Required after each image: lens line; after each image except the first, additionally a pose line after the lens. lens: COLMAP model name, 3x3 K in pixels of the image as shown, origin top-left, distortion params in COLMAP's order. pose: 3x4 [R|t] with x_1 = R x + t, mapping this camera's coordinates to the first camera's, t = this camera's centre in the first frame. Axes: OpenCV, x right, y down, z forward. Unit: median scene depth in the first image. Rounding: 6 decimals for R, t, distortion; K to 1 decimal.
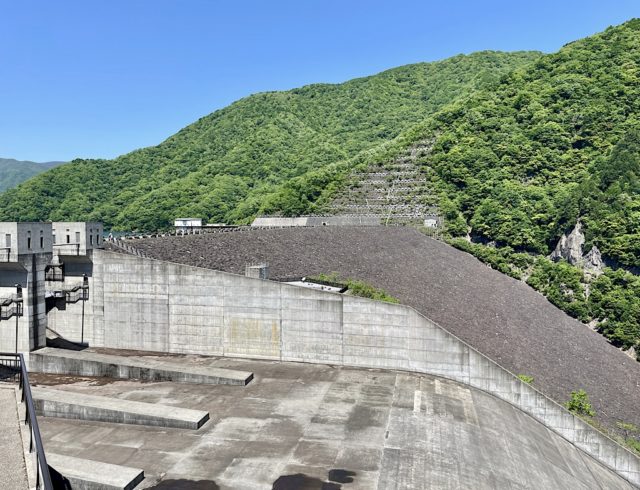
lens RADIAL K [[512.6, 0, 318.1], [0, 512.6, 246.7], [0, 0, 1]] dist [0.016561, -0.019223]
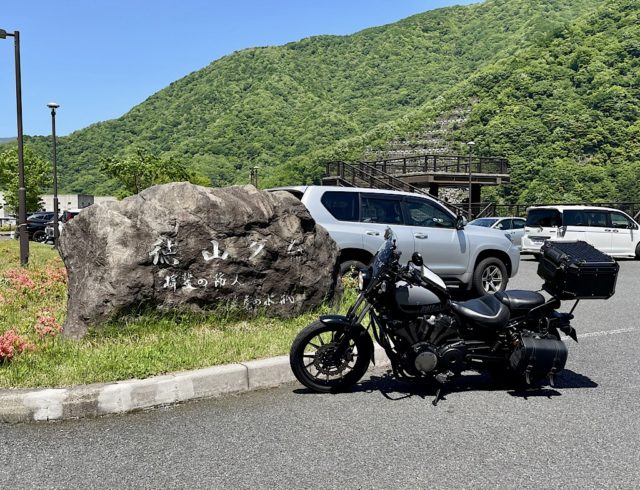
lens RADIAL K [[512.6, 0, 319.0], [0, 512.6, 238.6], [0, 0, 1]] dist [0.016561, -0.019223]
pose [[0.998628, 0.001368, -0.052354, 0.036809], [-0.000111, 0.999712, 0.023994, -0.027493], [0.052372, -0.023956, 0.998340, 0.204862]]
